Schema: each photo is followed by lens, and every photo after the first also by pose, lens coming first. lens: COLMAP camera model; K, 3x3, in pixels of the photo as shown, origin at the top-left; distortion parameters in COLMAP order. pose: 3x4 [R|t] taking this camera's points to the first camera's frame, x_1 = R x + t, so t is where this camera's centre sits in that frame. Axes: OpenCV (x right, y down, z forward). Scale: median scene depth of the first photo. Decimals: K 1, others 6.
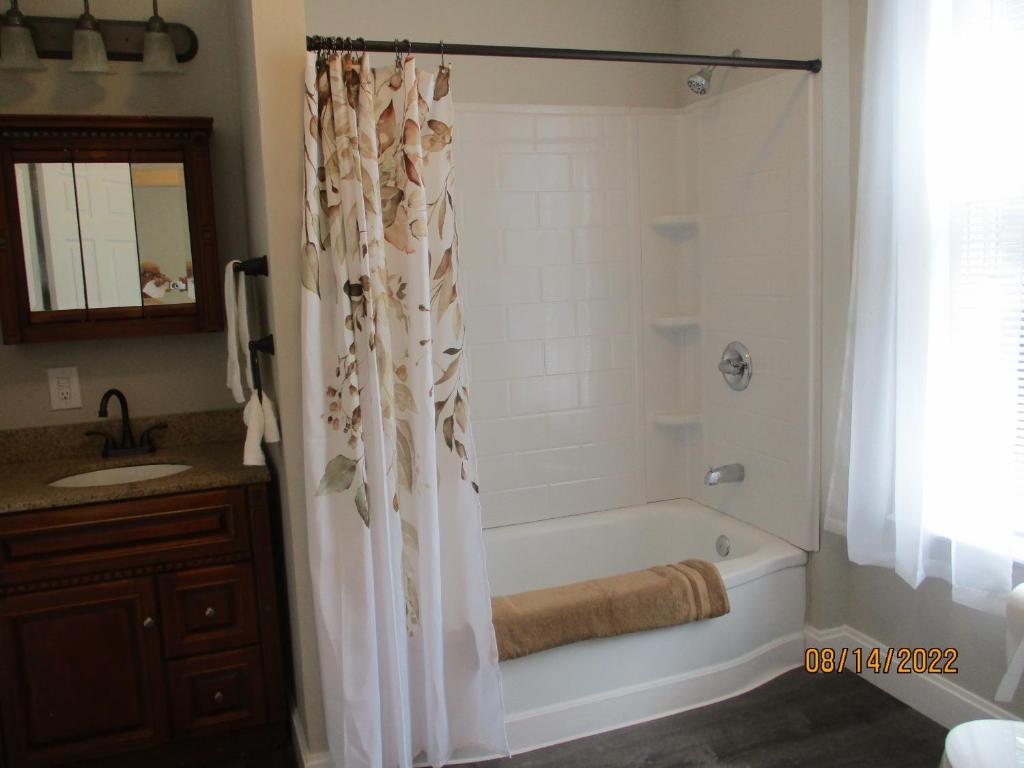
lens RADIAL K [[850.4, 0, 512.2], [0, 850.4, 383.5], [0, 0, 1]] dist [-0.035758, 0.012661]
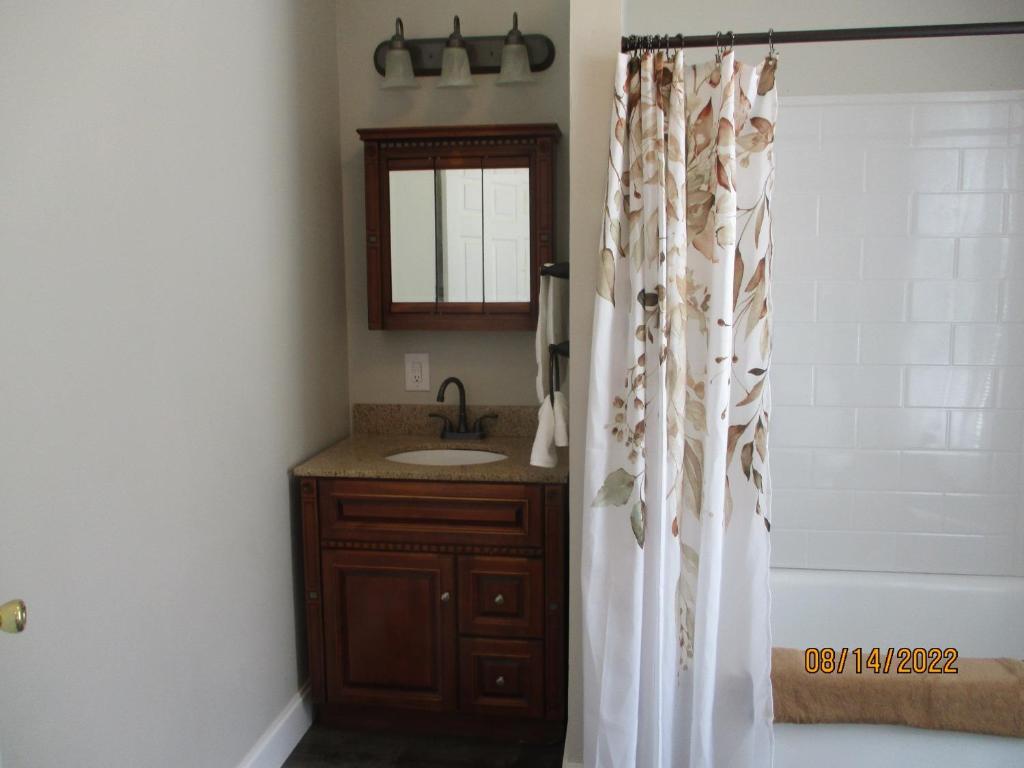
lens RADIAL K [[850.4, 0, 511.8], [0, 850.4, 383.0], [0, 0, 1]] dist [-0.035758, 0.012661]
pose [[0.877296, 0.096068, -0.470238, 0.125839], [-0.095979, 0.995088, 0.024231, -0.022736], [0.470256, 0.023875, 0.882207, 0.078884]]
